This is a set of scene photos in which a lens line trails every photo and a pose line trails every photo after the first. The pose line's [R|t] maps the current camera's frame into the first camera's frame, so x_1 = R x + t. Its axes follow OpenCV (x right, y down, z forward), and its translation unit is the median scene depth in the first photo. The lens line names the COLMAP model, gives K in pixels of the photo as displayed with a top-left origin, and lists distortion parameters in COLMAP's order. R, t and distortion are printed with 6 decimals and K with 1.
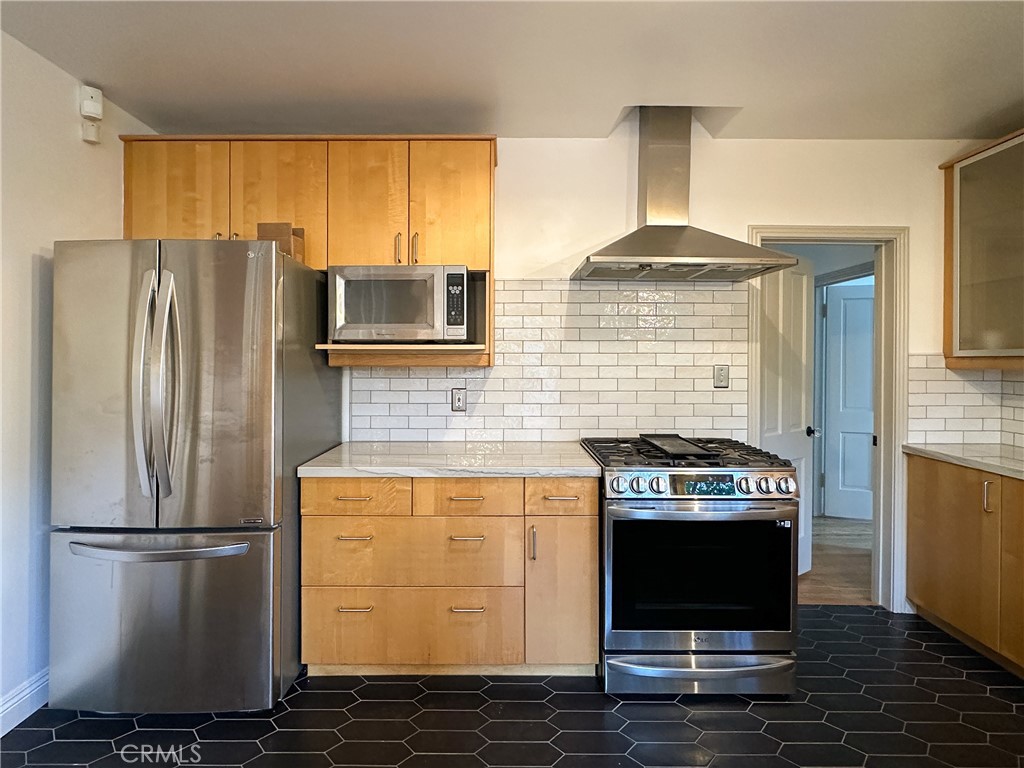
lens RADIAL K [[502.5, 0, 523.3], [0, 502.5, 365.1], [0, 0, 1]] dist [-0.003358, 0.000593]
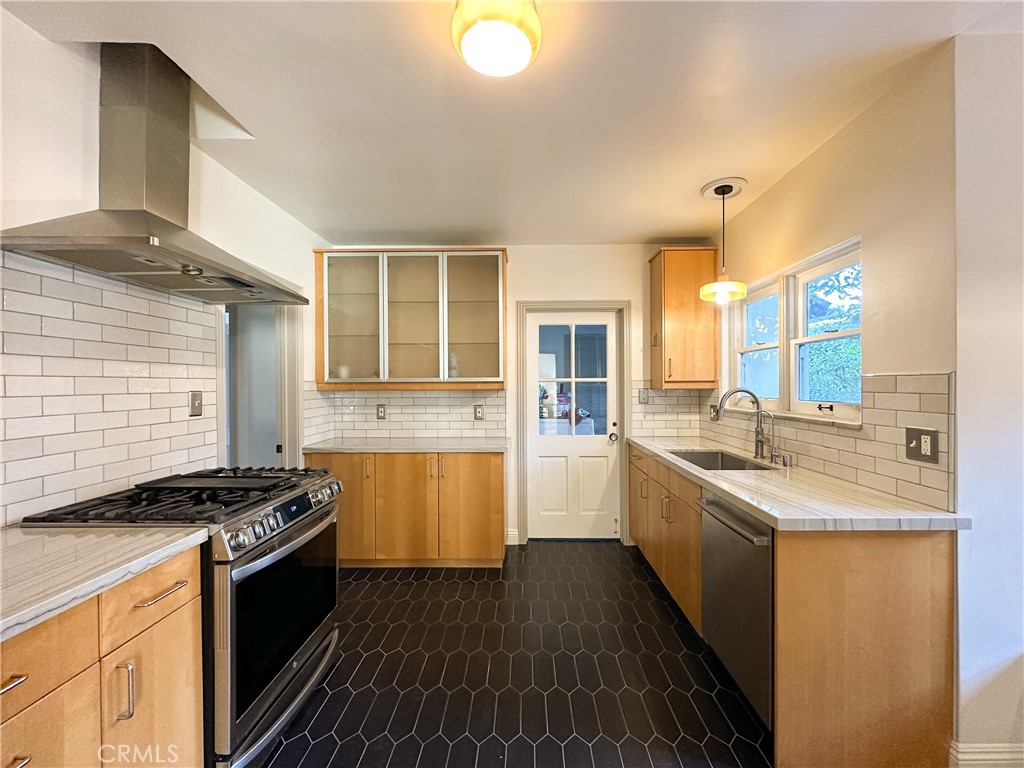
lens RADIAL K [[425.1, 0, 518.7], [0, 425.1, 386.3], [0, 0, 1]] dist [0.002264, 0.000154]
pose [[0.014320, -0.007407, 0.999870, -0.377804], [0.001127, 0.999972, 0.007392, -0.014104], [-0.999897, 0.001021, 0.014328, 0.398235]]
